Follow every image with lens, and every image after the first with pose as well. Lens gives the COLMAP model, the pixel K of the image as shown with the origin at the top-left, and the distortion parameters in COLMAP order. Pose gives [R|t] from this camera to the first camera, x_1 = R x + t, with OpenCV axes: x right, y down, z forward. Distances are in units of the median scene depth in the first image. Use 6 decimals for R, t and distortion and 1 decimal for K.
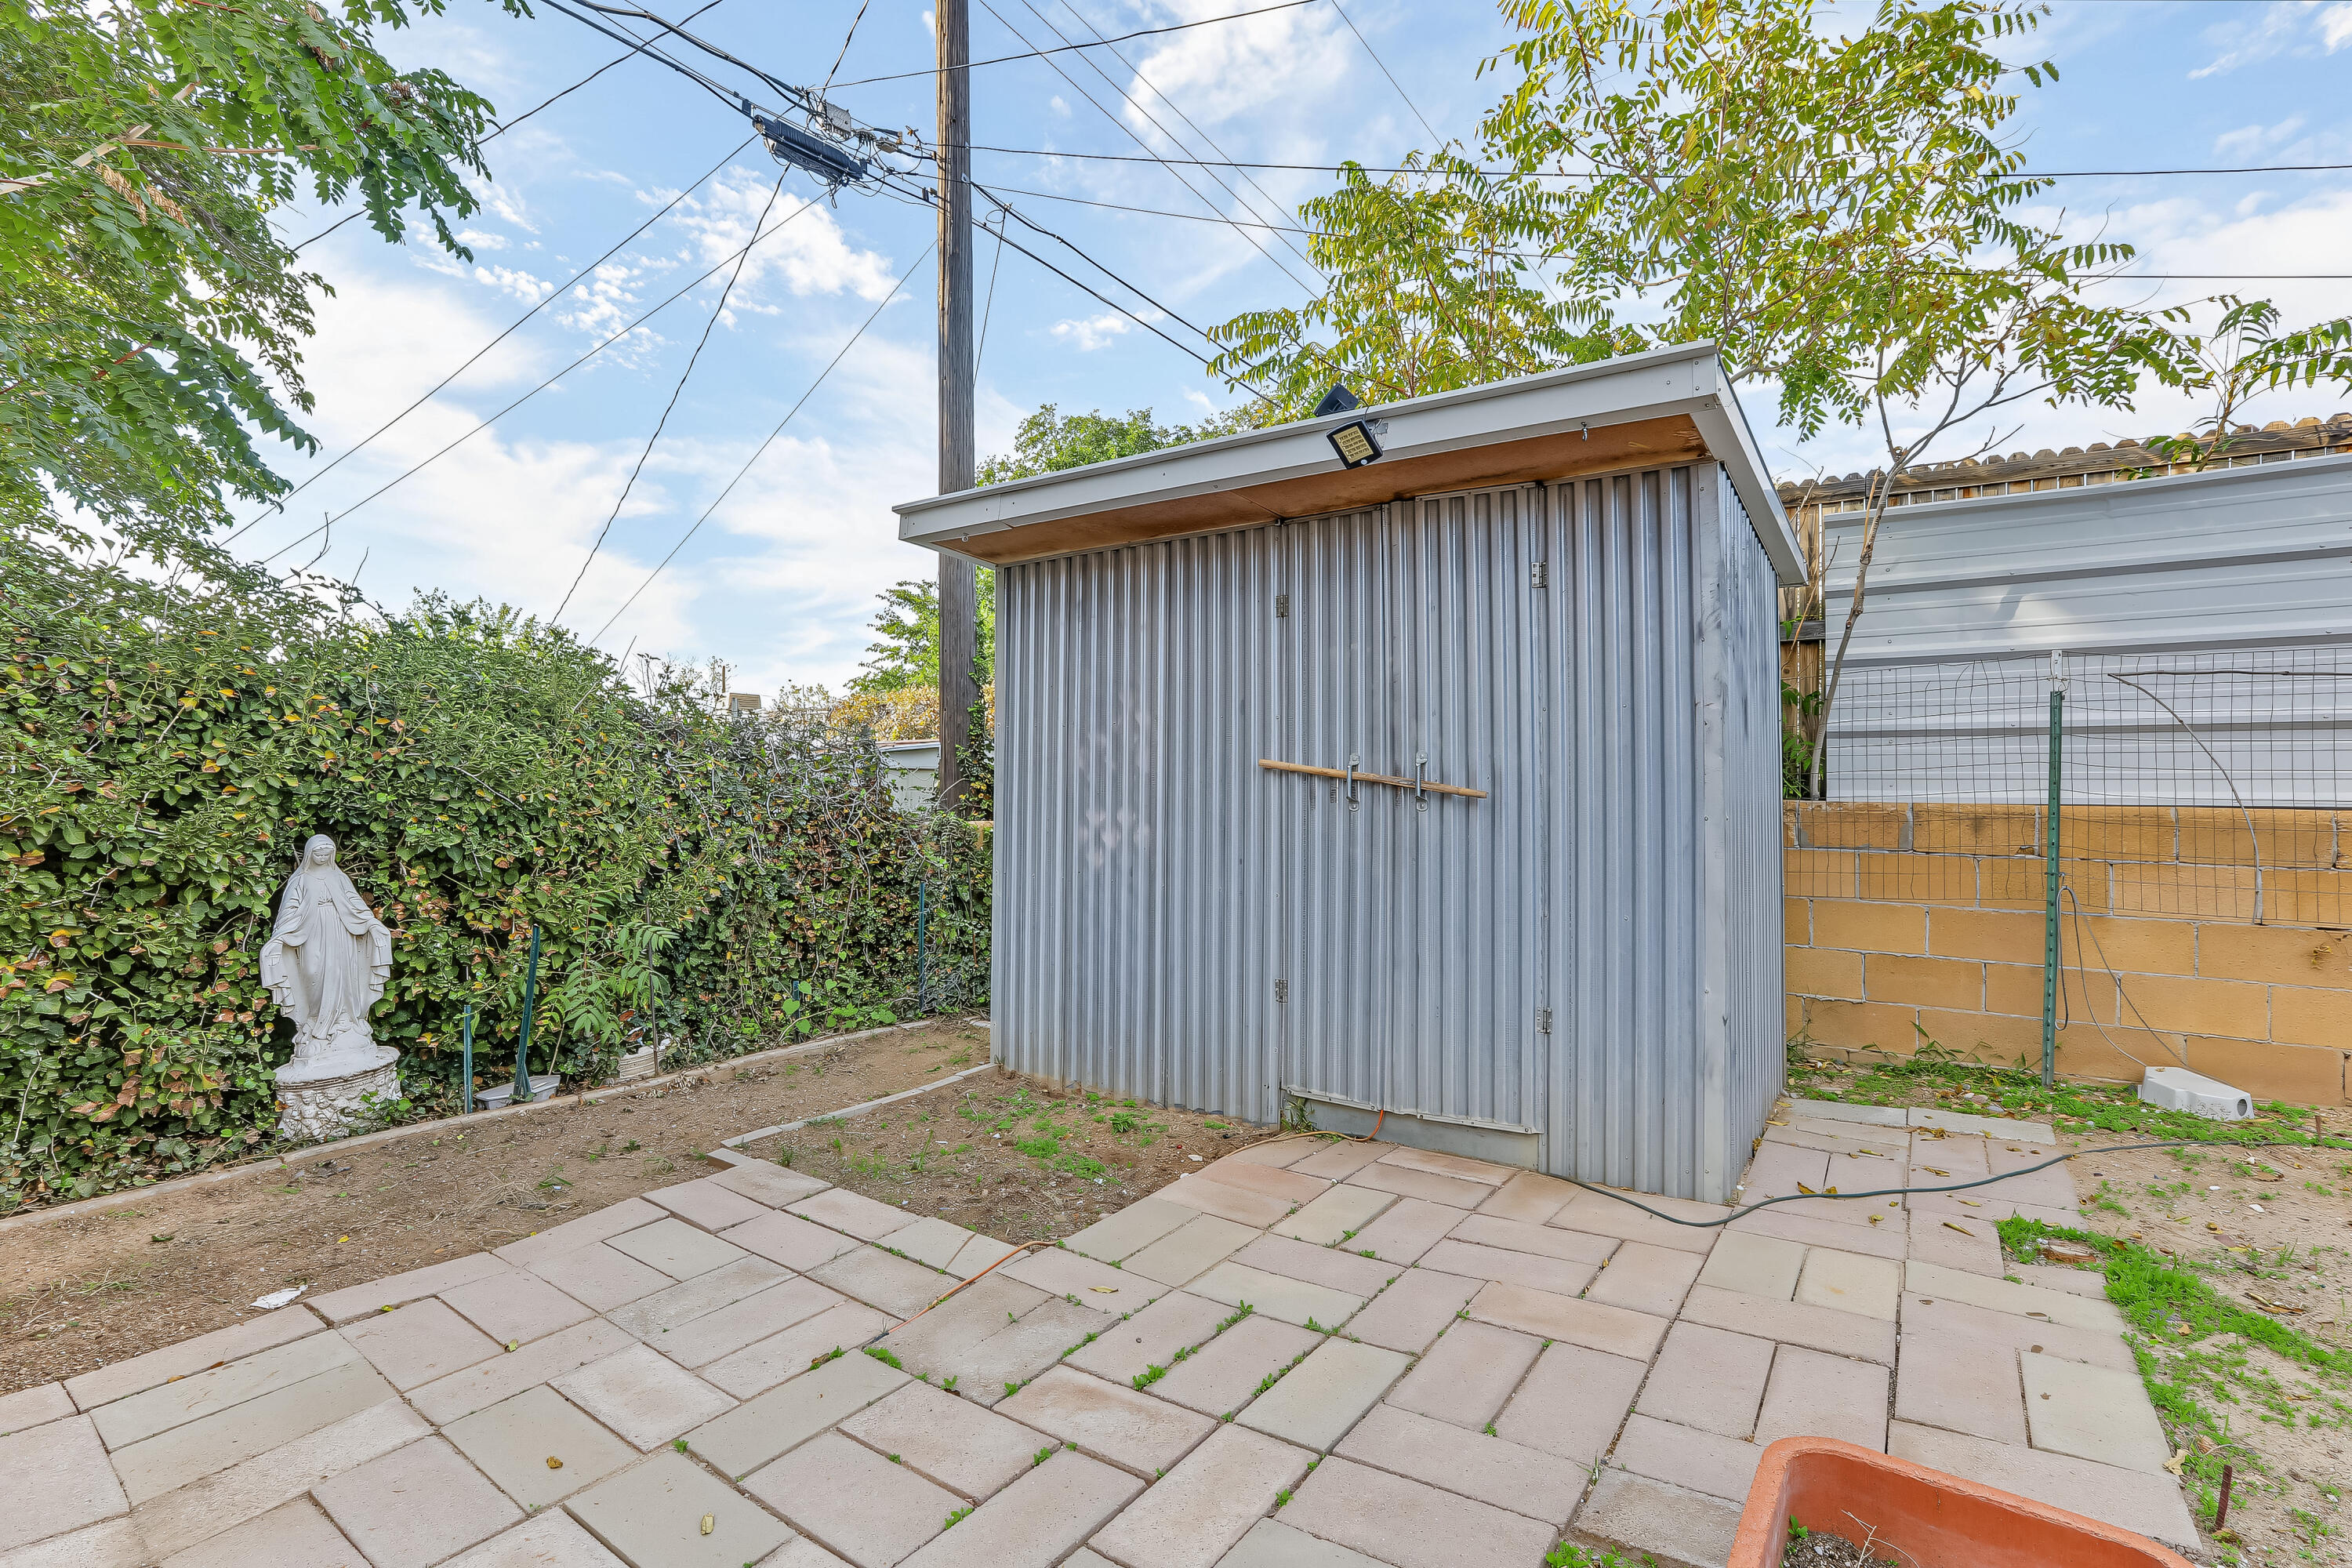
lens RADIAL K [[1033.1, 0, 1184.5], [0, 1033.1, 728.4], [0, 0, 1]] dist [-0.044927, 0.000022]
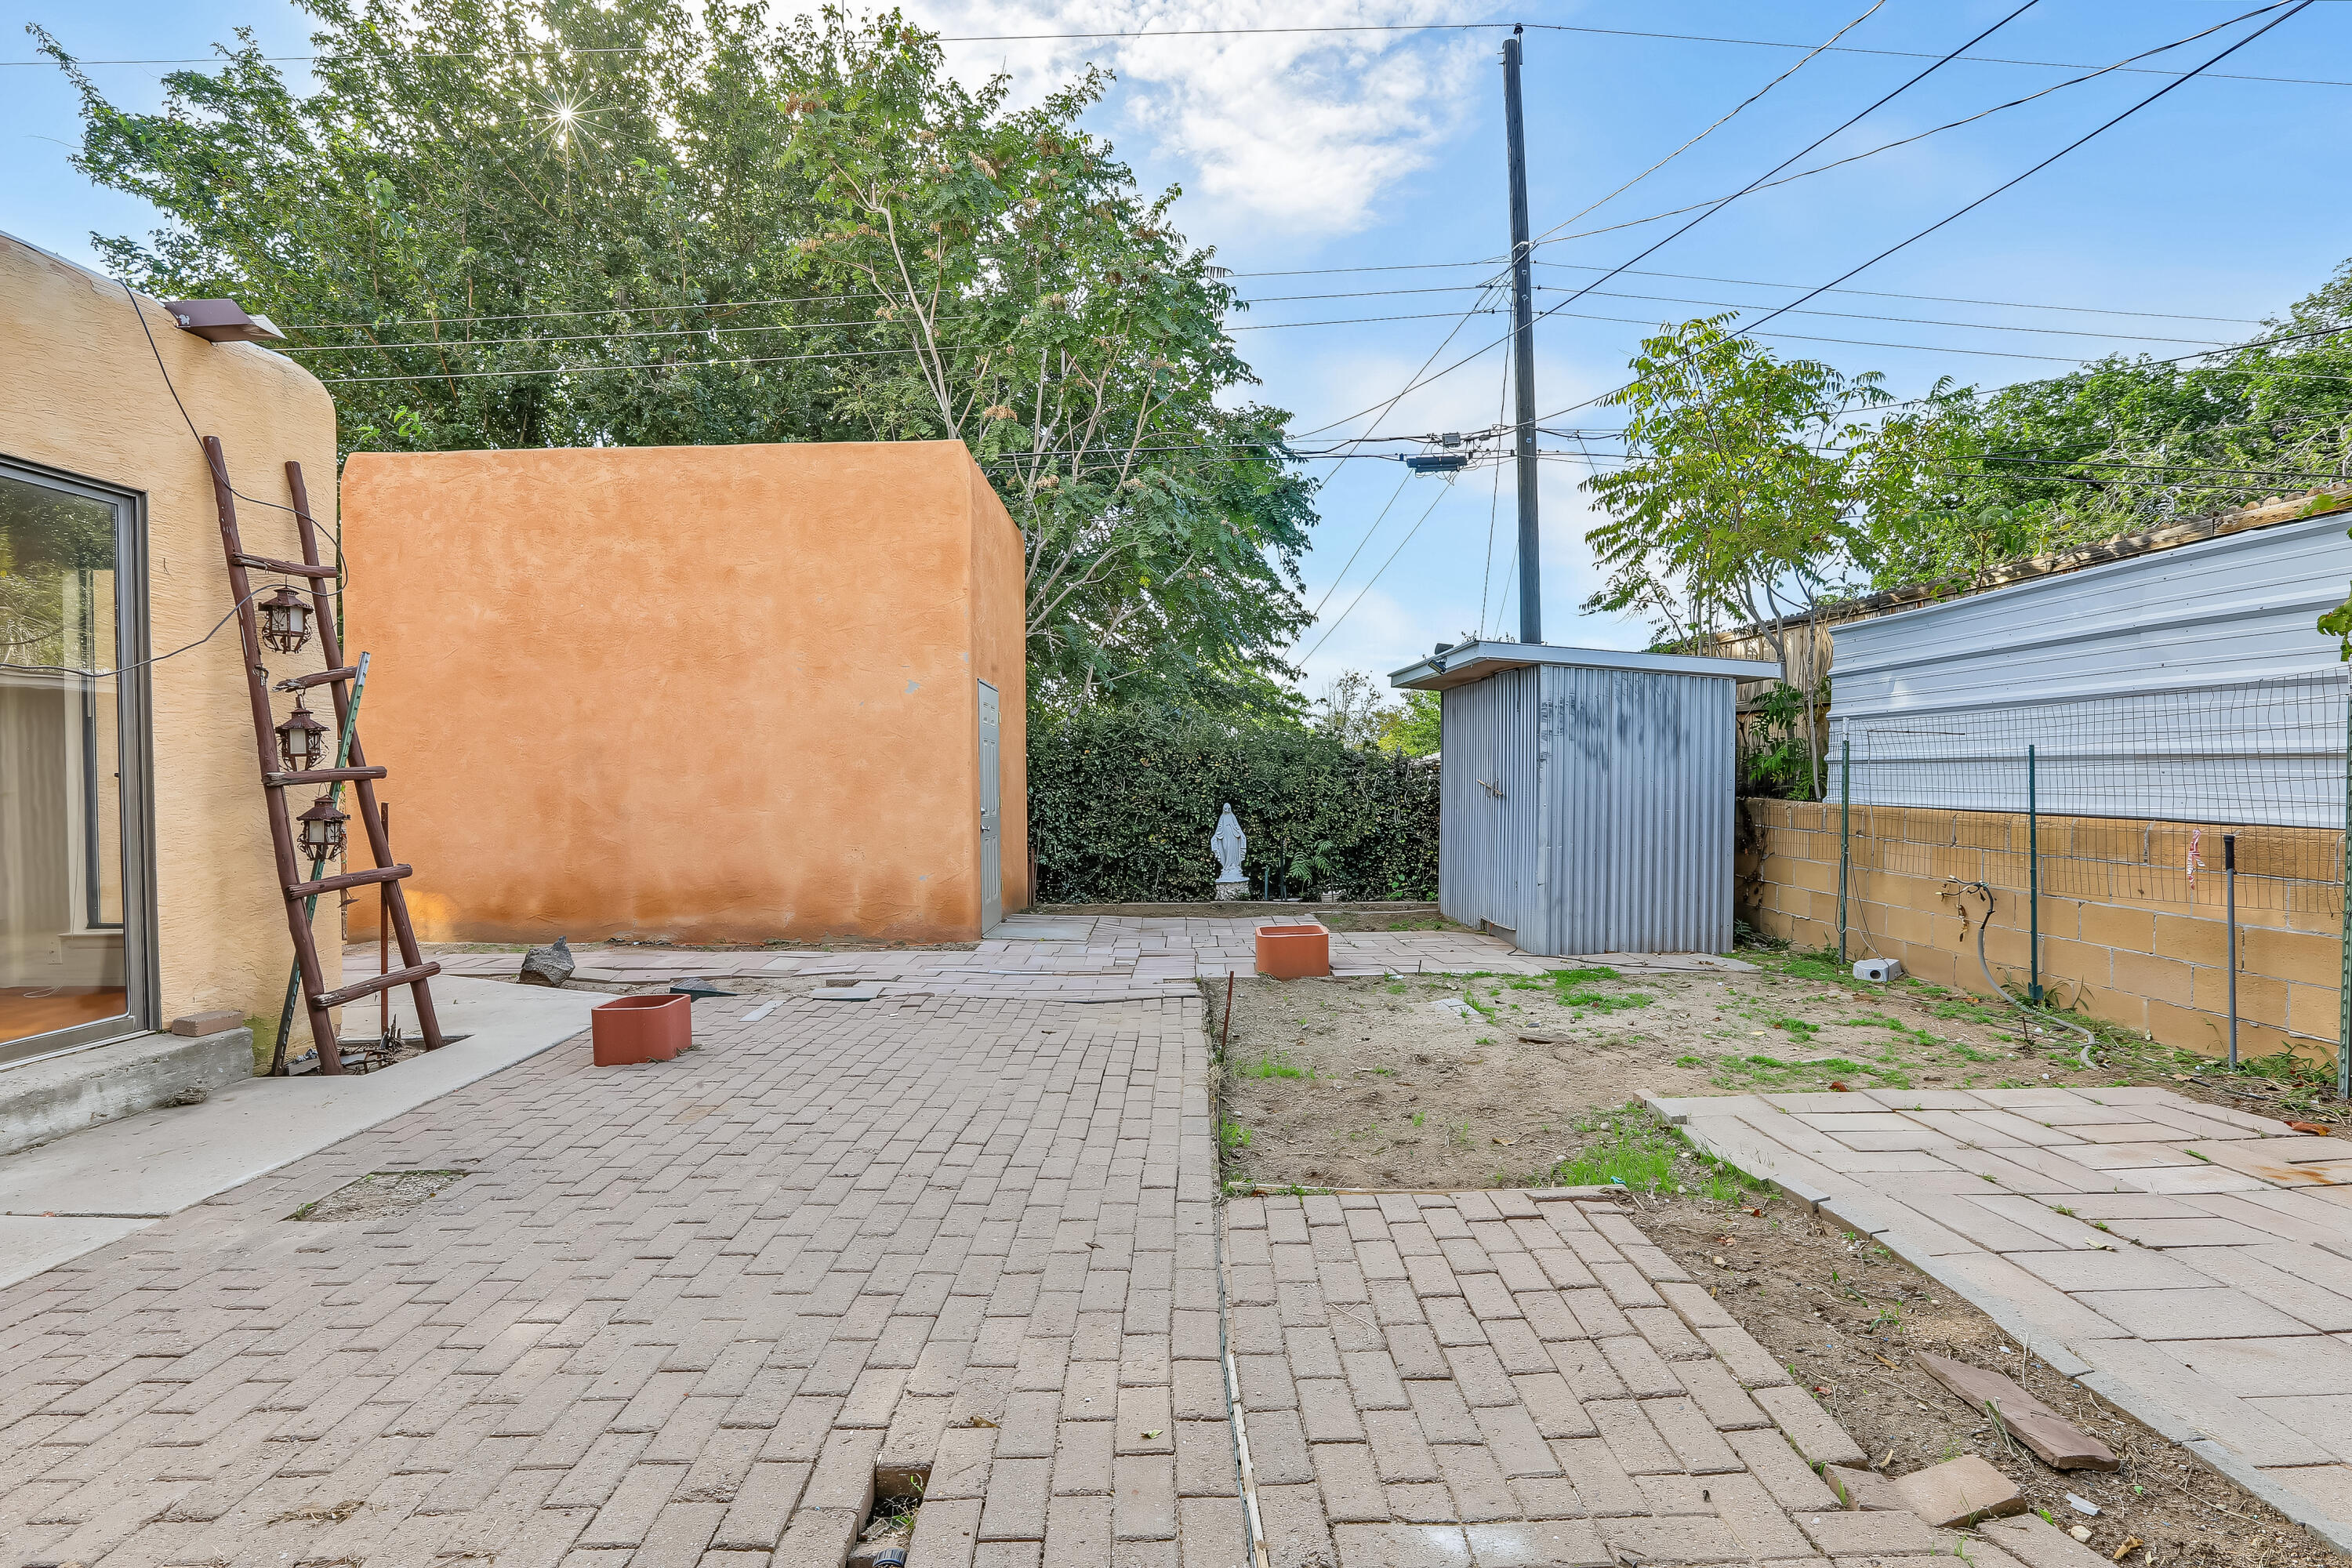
lens RADIAL K [[1086.6, 0, 1190.6], [0, 1086.6, 781.8], [0, 0, 1]] dist [-0.050093, 0.019299]
pose [[0.591573, 0.003793, -0.806243, 1.549616], [0.018972, 0.999647, 0.018624, -0.018261], [0.806029, -0.026313, 0.591291, -0.930465]]
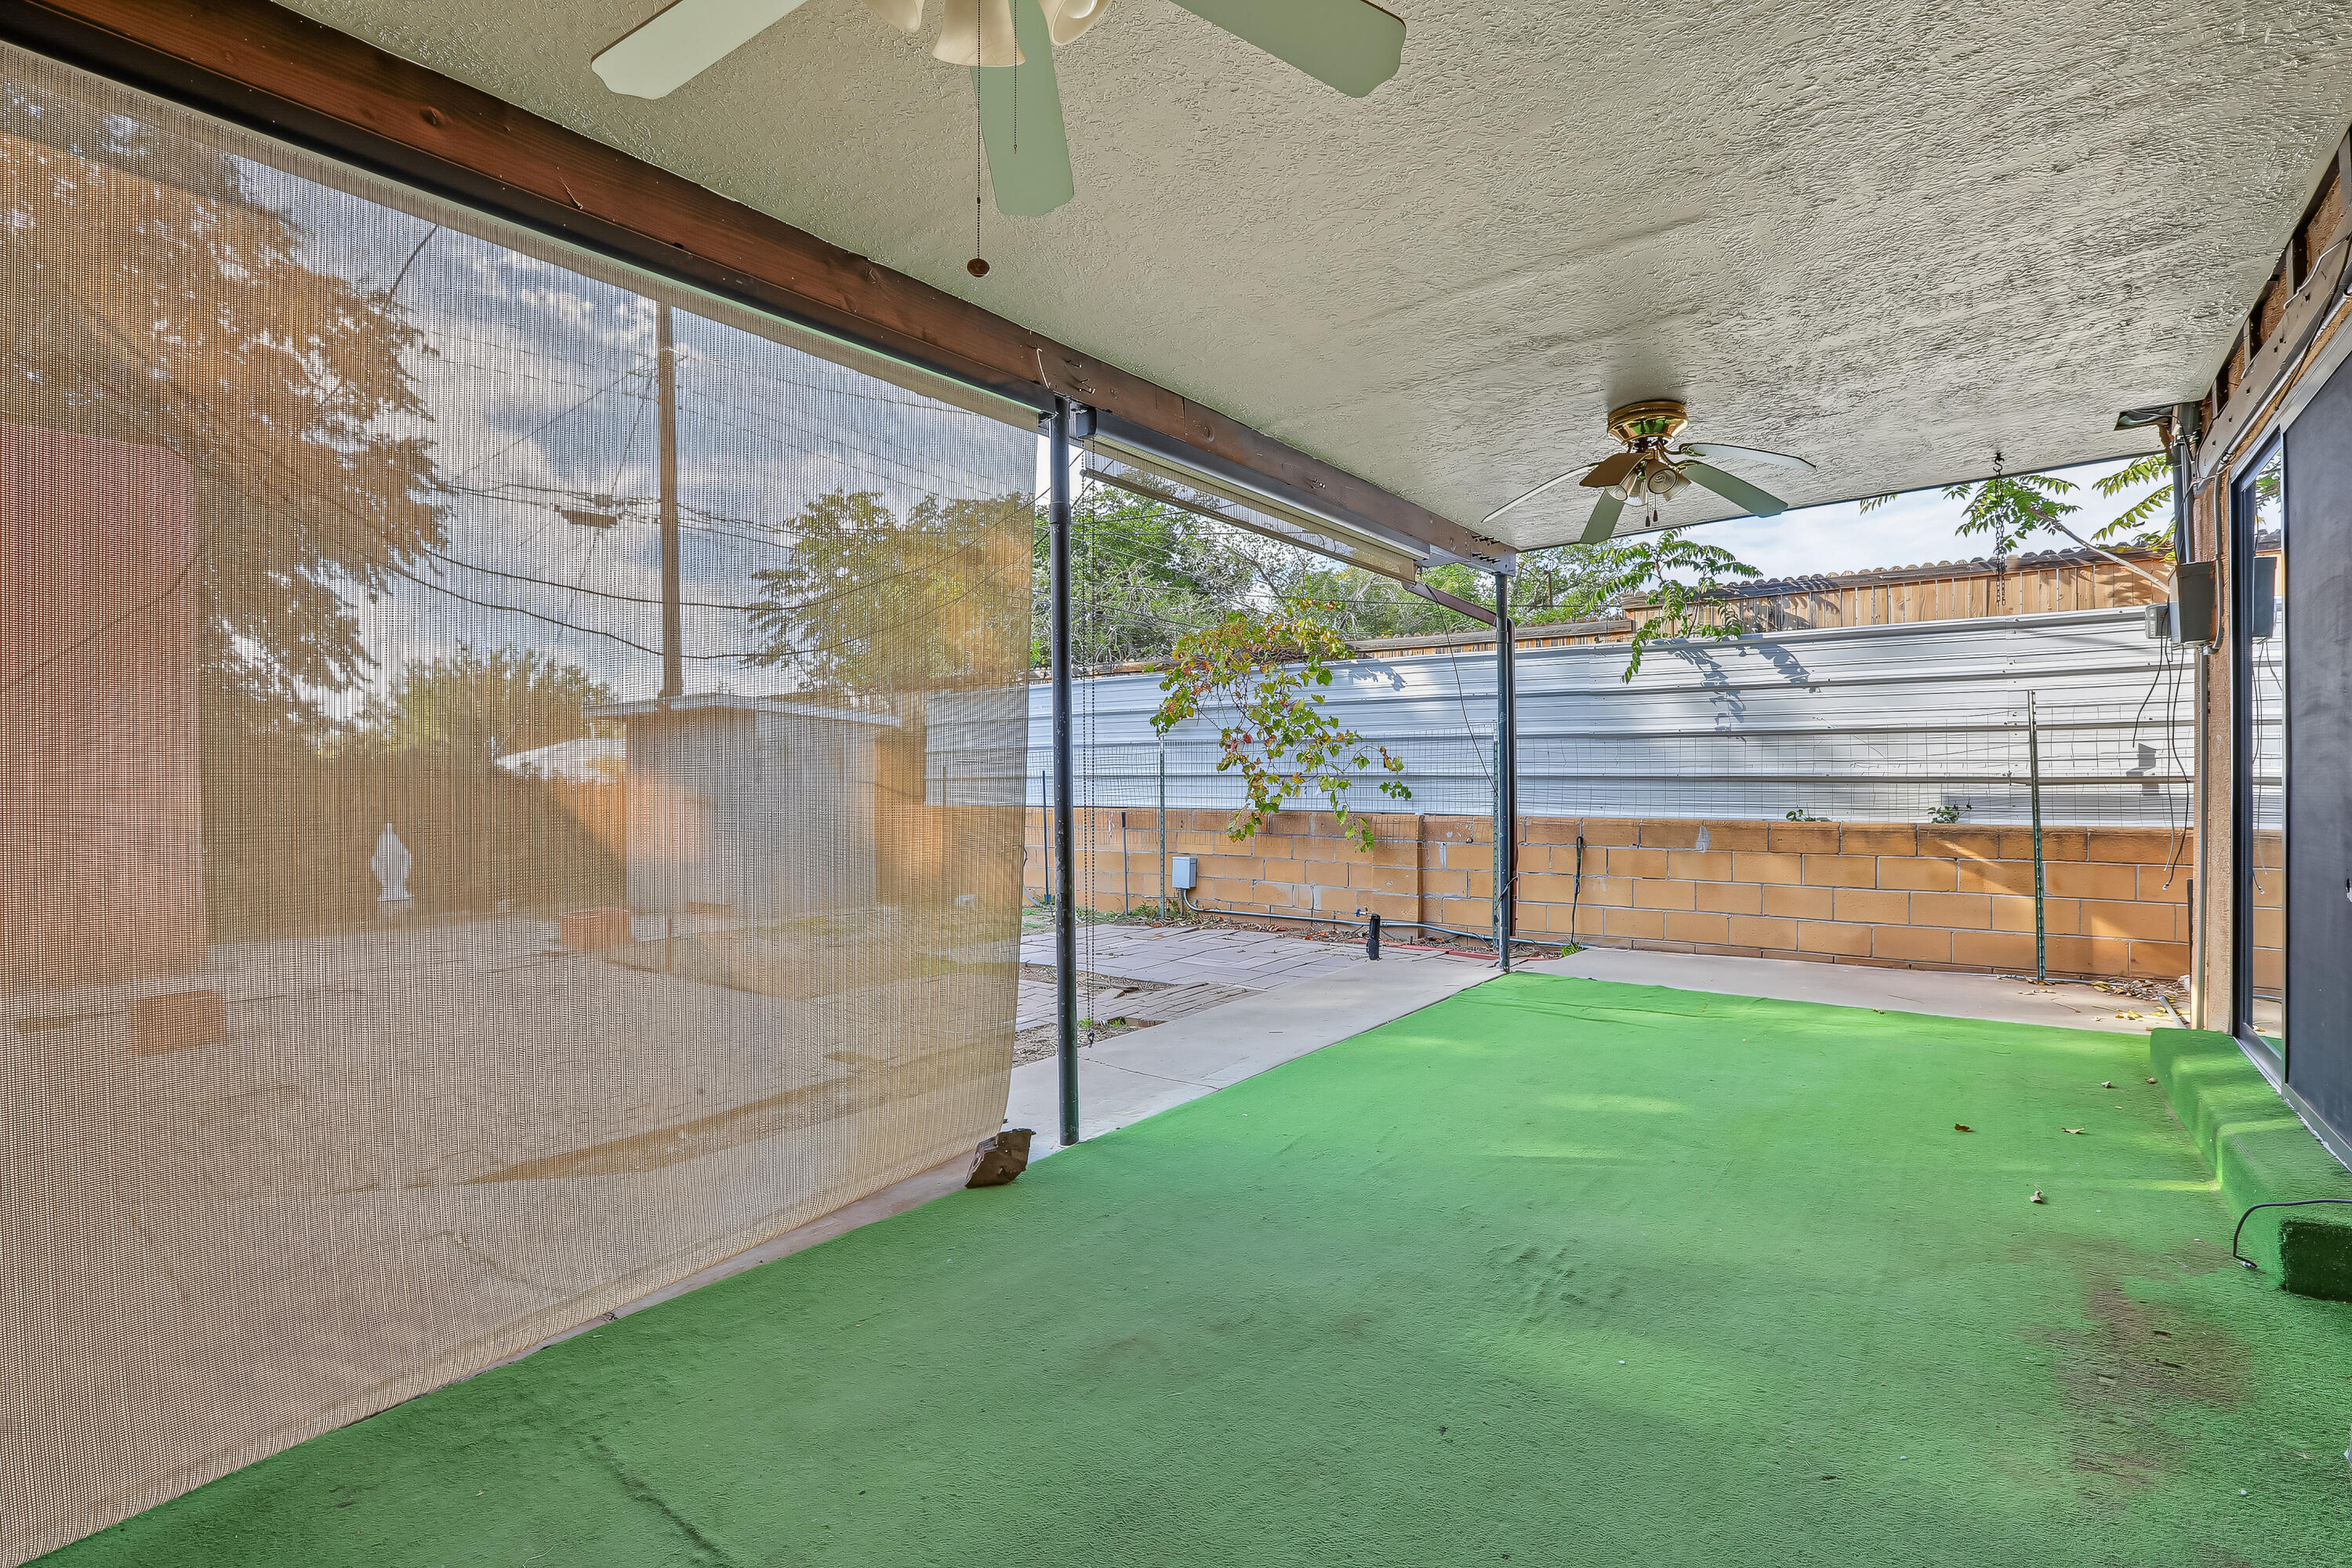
lens RADIAL K [[1086.6, 0, 1190.6], [0, 1086.6, 781.8], [0, 0, 1]] dist [-0.050093, 0.019299]
pose [[0.998889, -0.013254, -0.045219, 1.576758], [0.013993, 0.999773, 0.016067, -0.029409], [0.044996, -0.016681, 0.998848, -1.941638]]
